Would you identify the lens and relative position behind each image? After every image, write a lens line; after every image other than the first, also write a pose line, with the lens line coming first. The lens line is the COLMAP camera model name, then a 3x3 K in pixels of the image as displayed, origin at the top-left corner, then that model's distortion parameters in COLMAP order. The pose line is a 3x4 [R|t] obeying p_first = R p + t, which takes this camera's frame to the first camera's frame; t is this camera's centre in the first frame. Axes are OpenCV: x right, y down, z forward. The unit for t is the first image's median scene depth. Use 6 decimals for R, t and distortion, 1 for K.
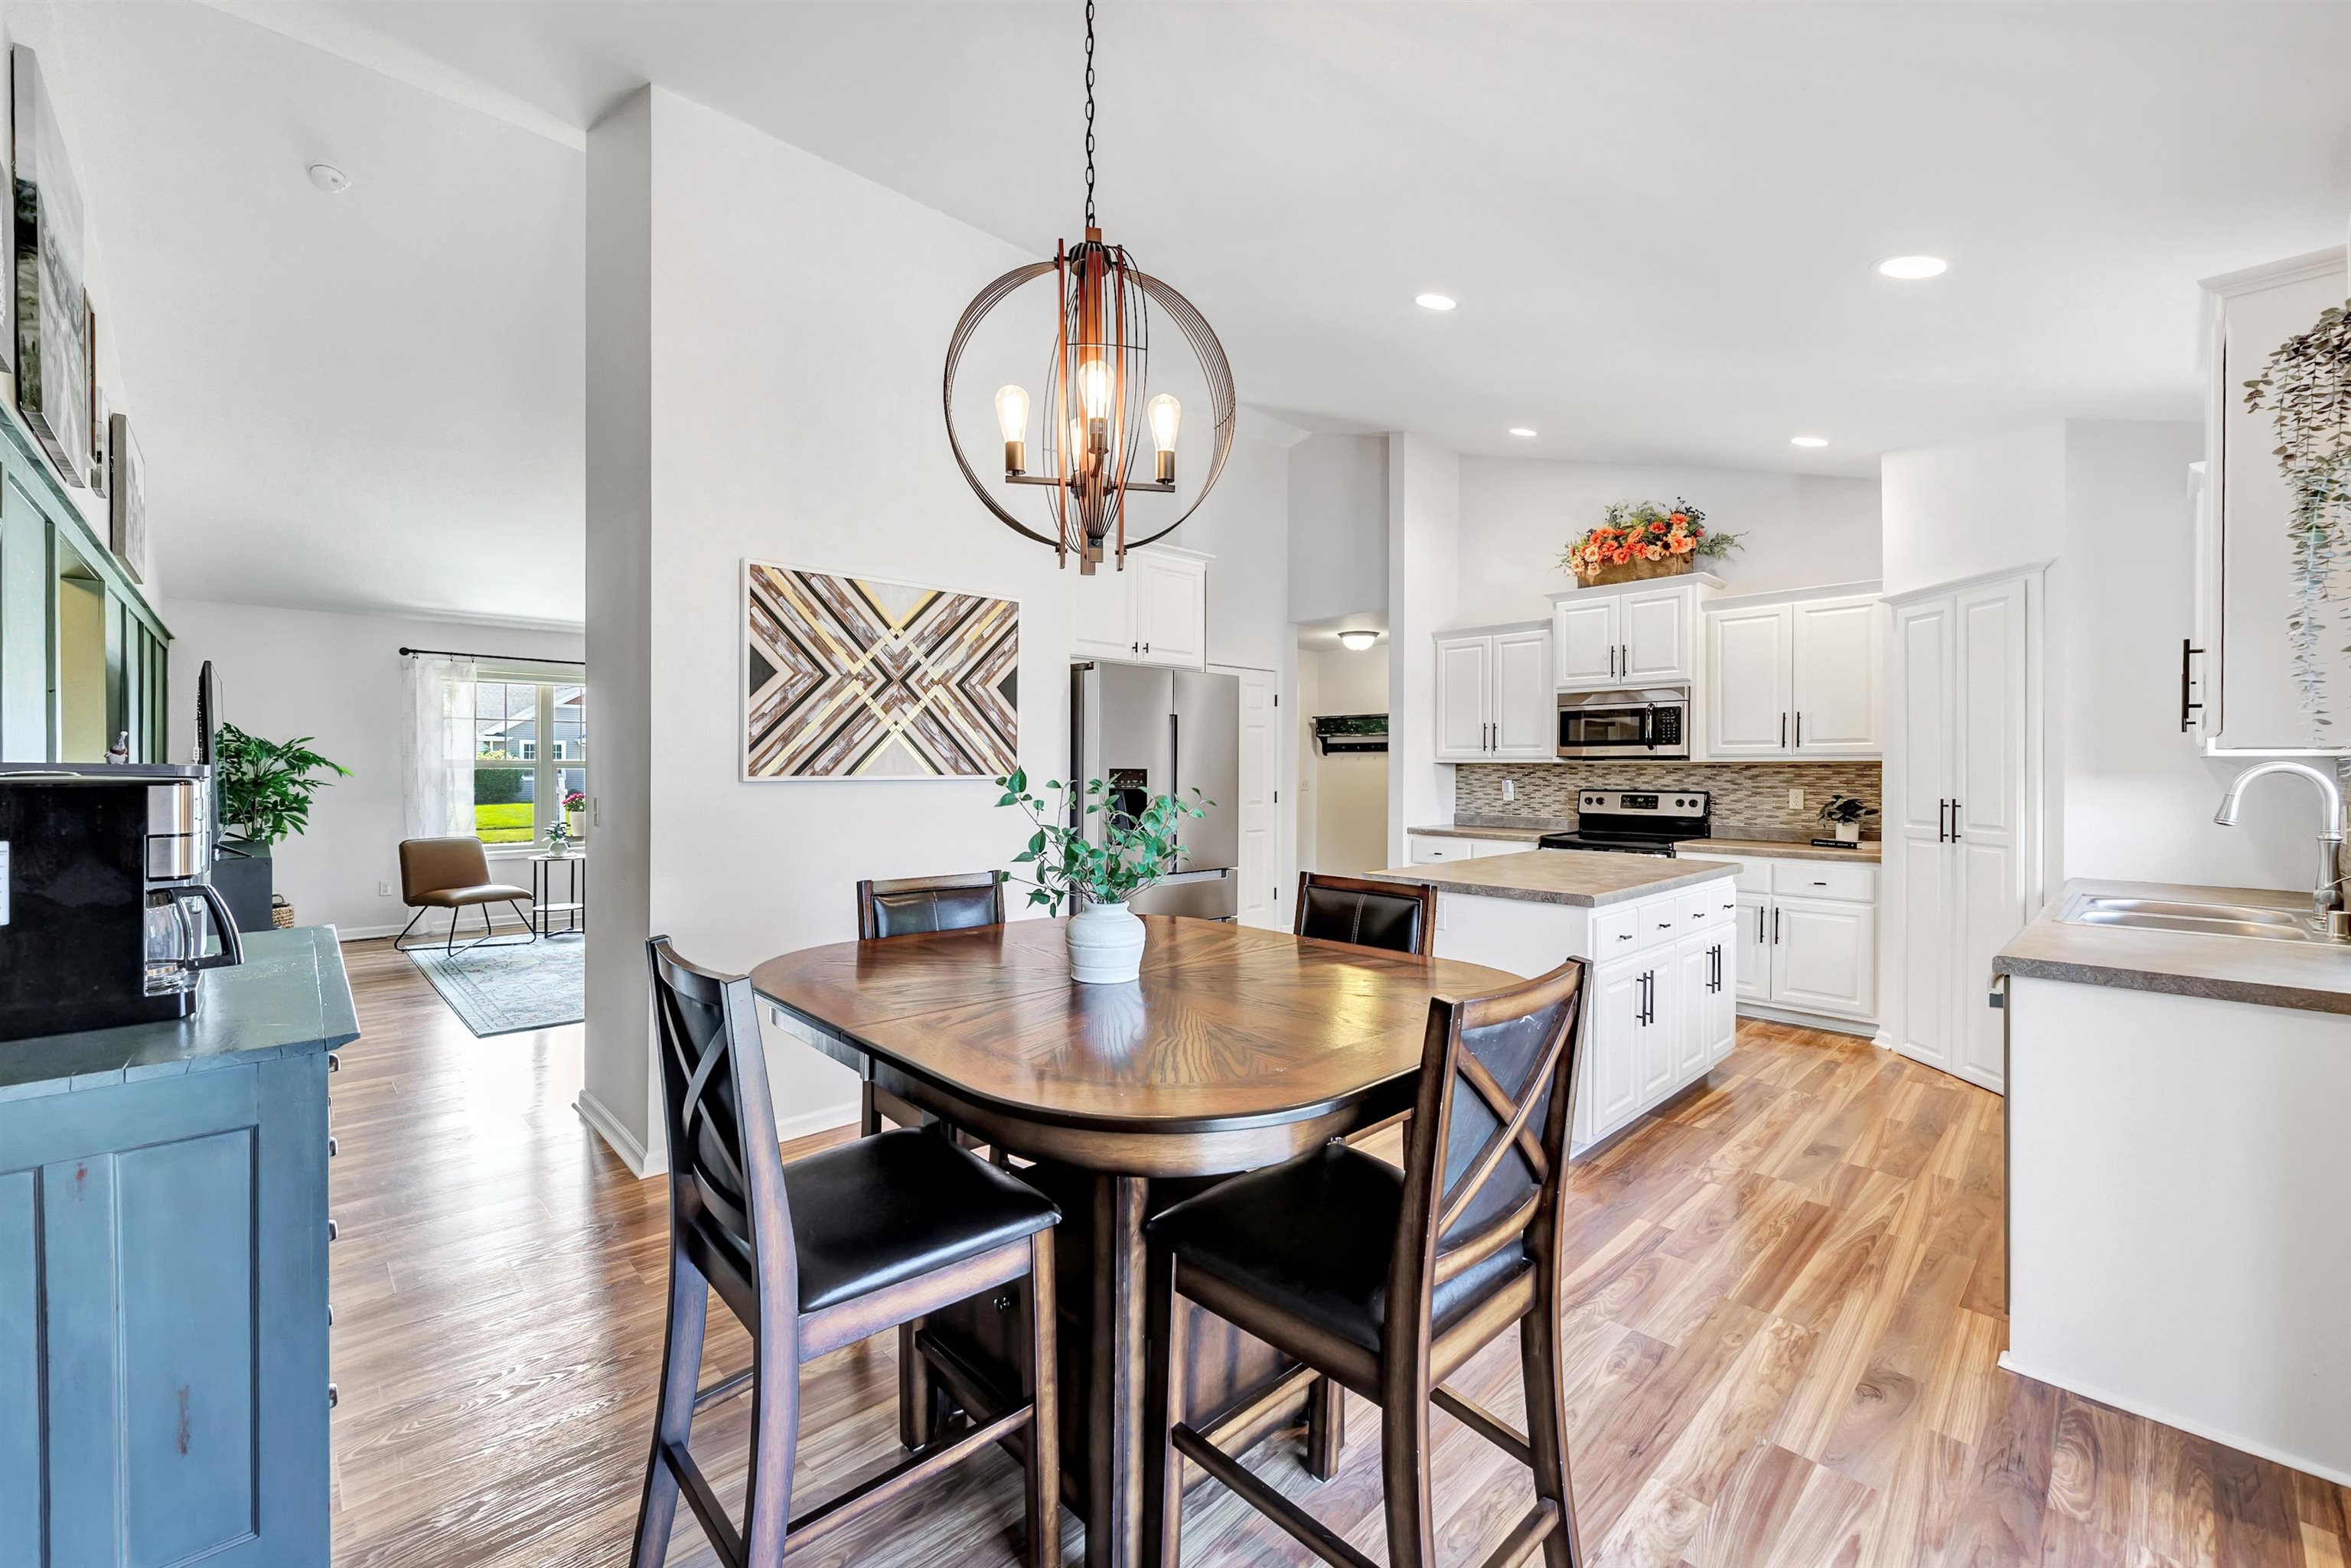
lens RADIAL K [[951.7, 0, 1172.5], [0, 951.7, 764.3], [0, 0, 1]] dist [-0.000273, 0.001430]
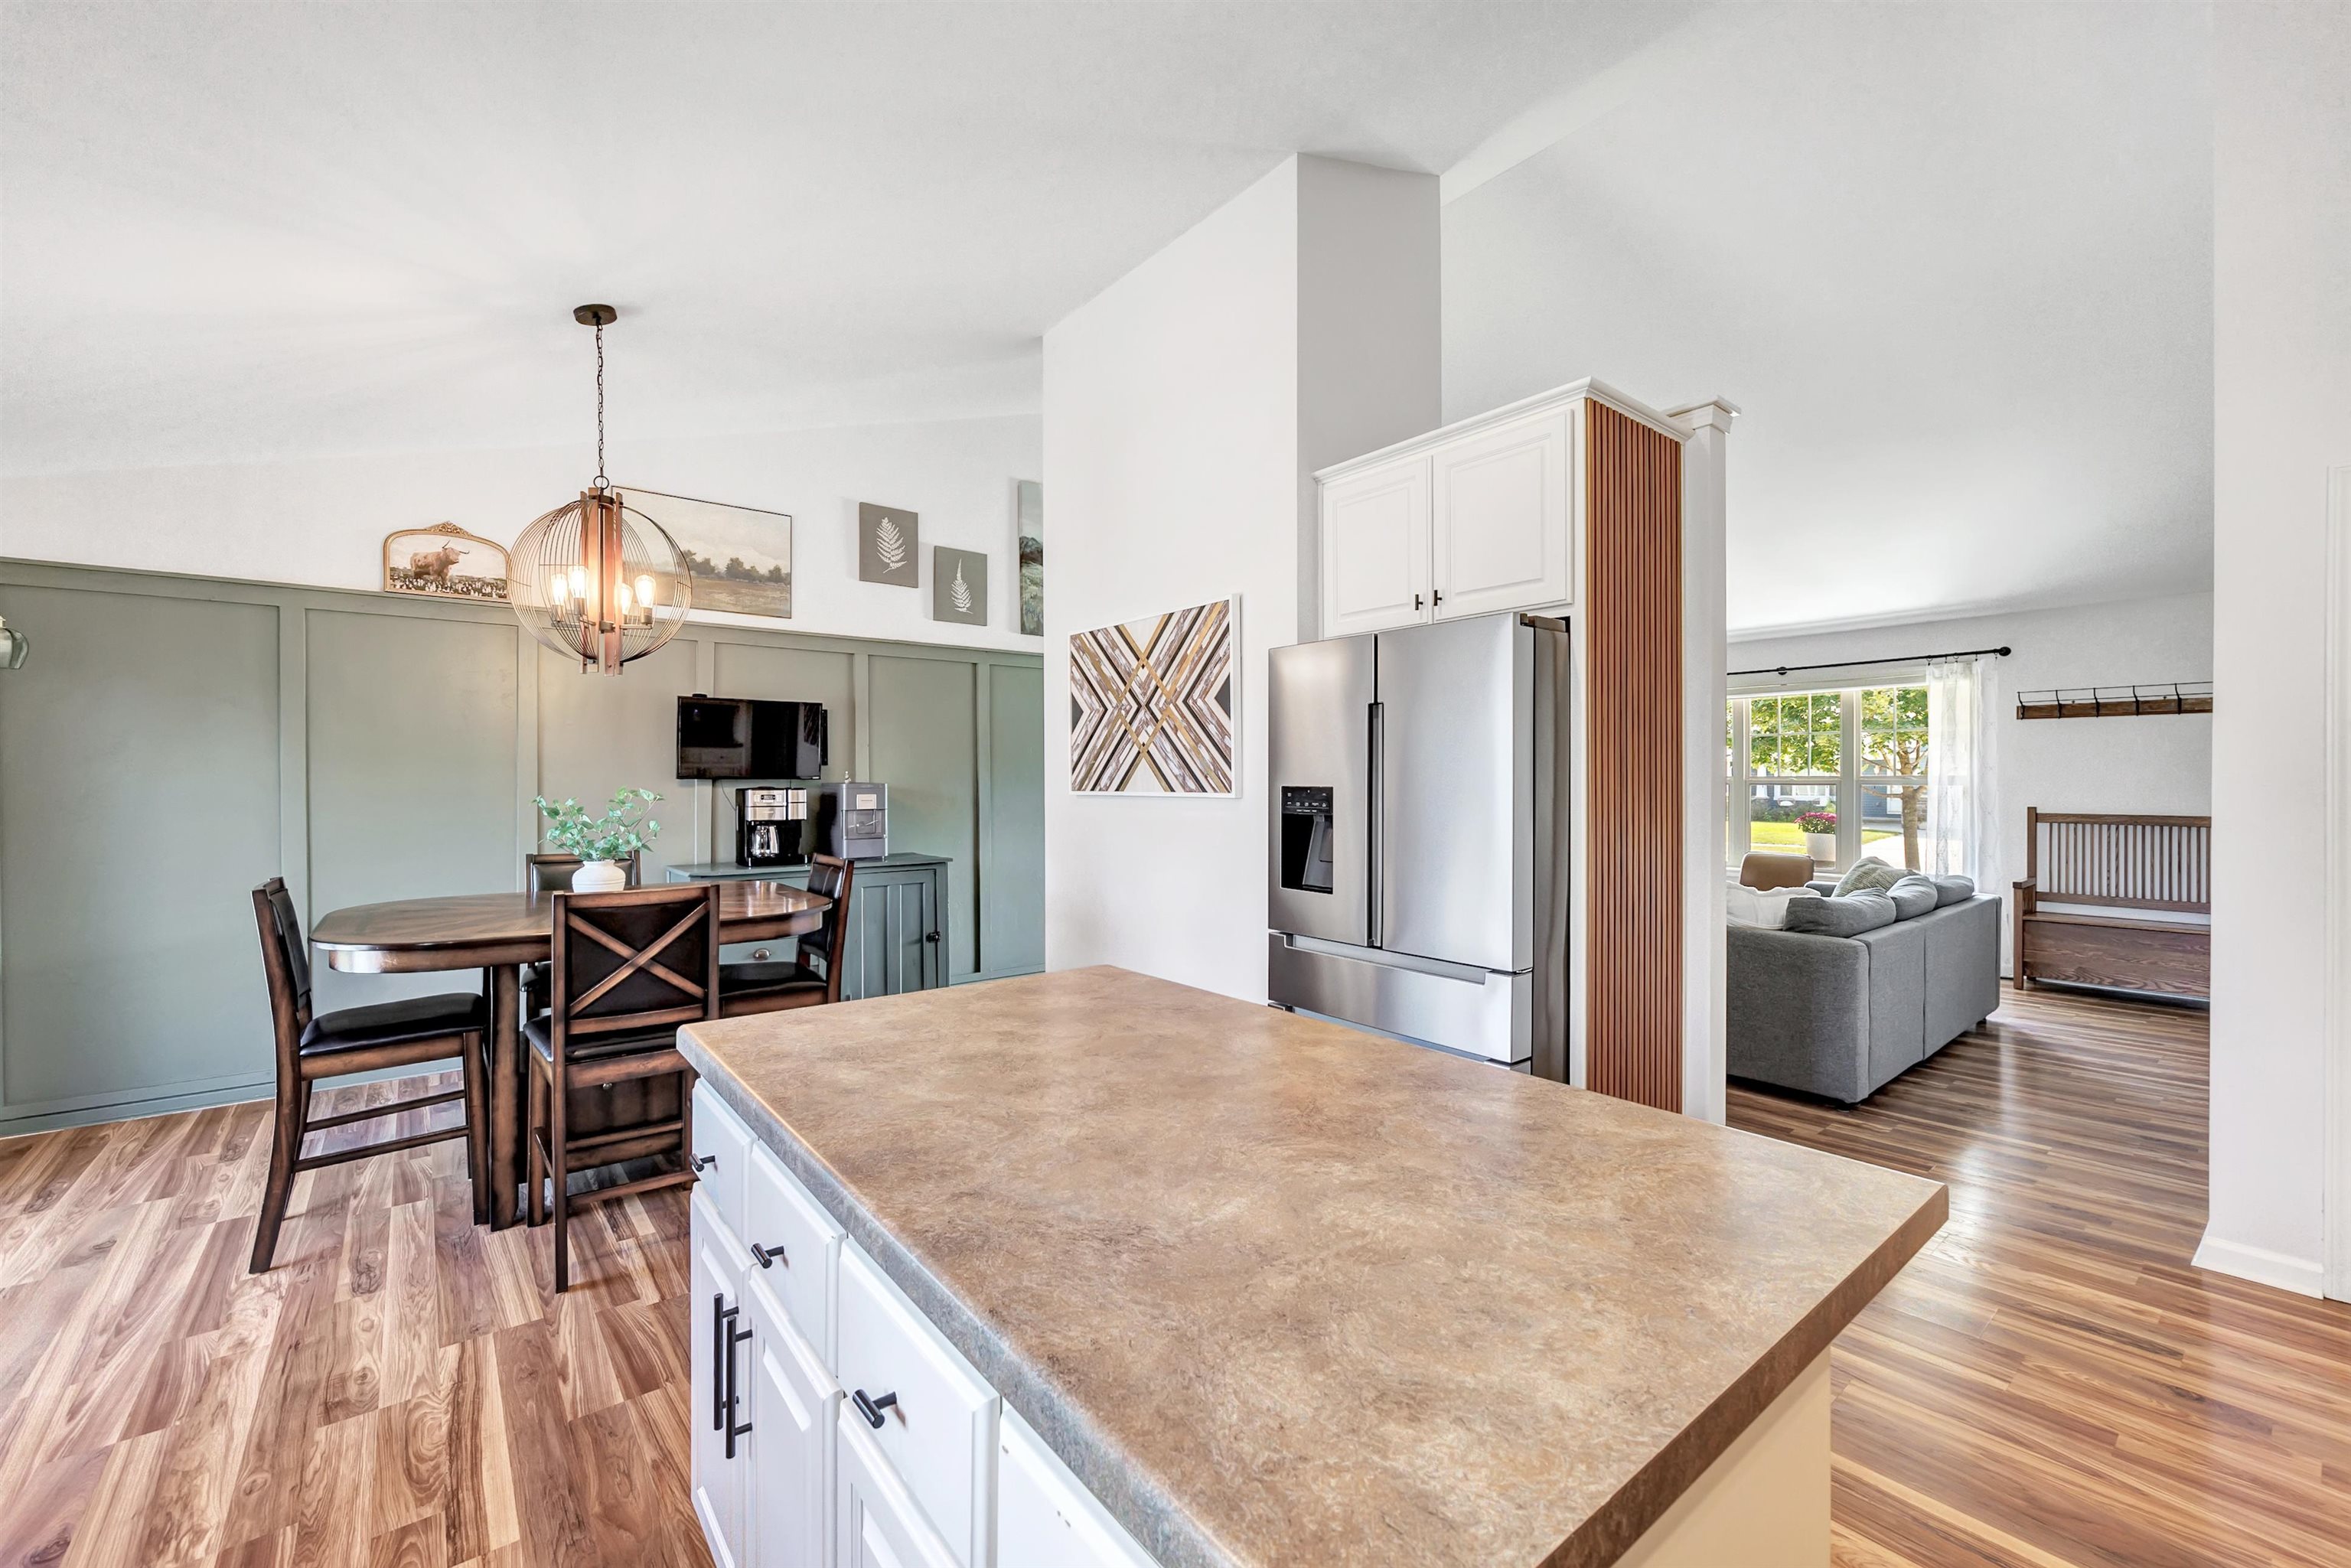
lens RADIAL K [[951.7, 0, 1157.7], [0, 951.7, 779.8], [0, 0, 1]] dist [-0.000273, 0.001430]
pose [[-0.104385, -0.002592, -0.994534, 0.573065], [0.004096, 0.999987, -0.003036, 0.000800], [0.994529, -0.004390, -0.104373, 0.804181]]
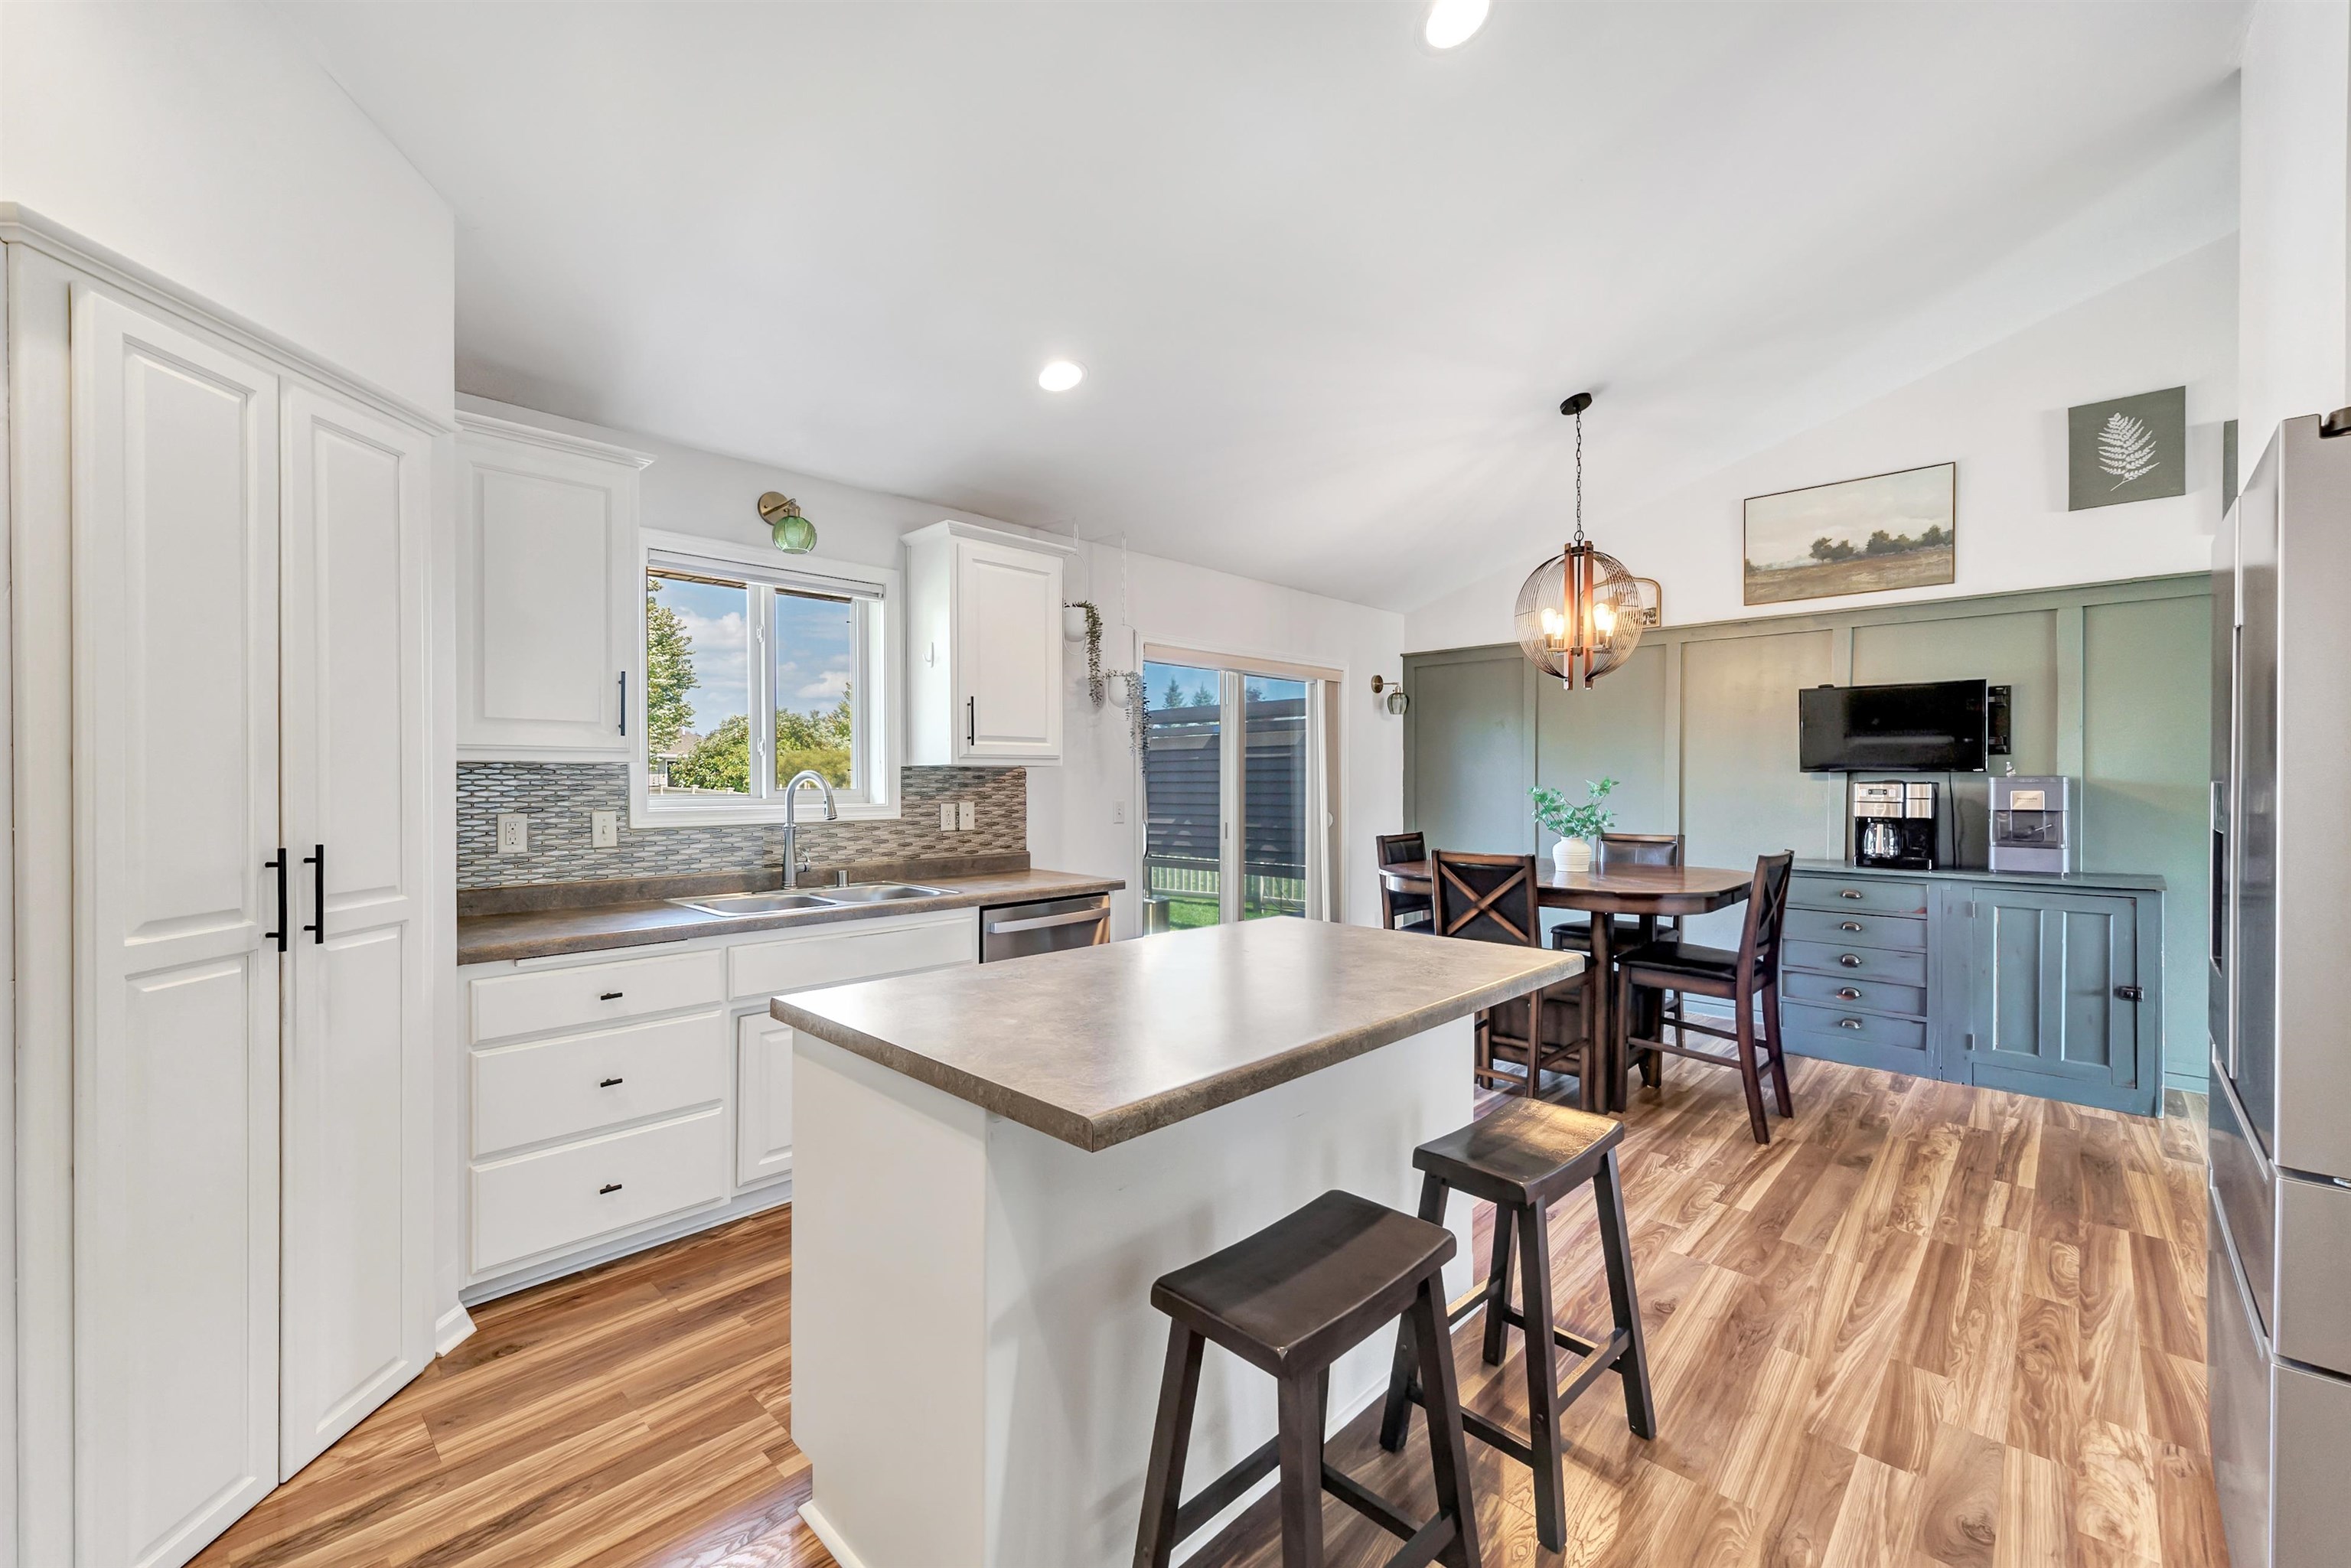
lens RADIAL K [[951.7, 0, 1171.6], [0, 951.7, 787.1], [0, 0, 1]] dist [-0.000273, 0.001430]
pose [[-0.999148, -0.001771, -0.041222, 0.345326], [-0.002066, 0.999972, 0.007128, 0.004732], [0.041209, 0.007207, -0.999125, 1.153048]]
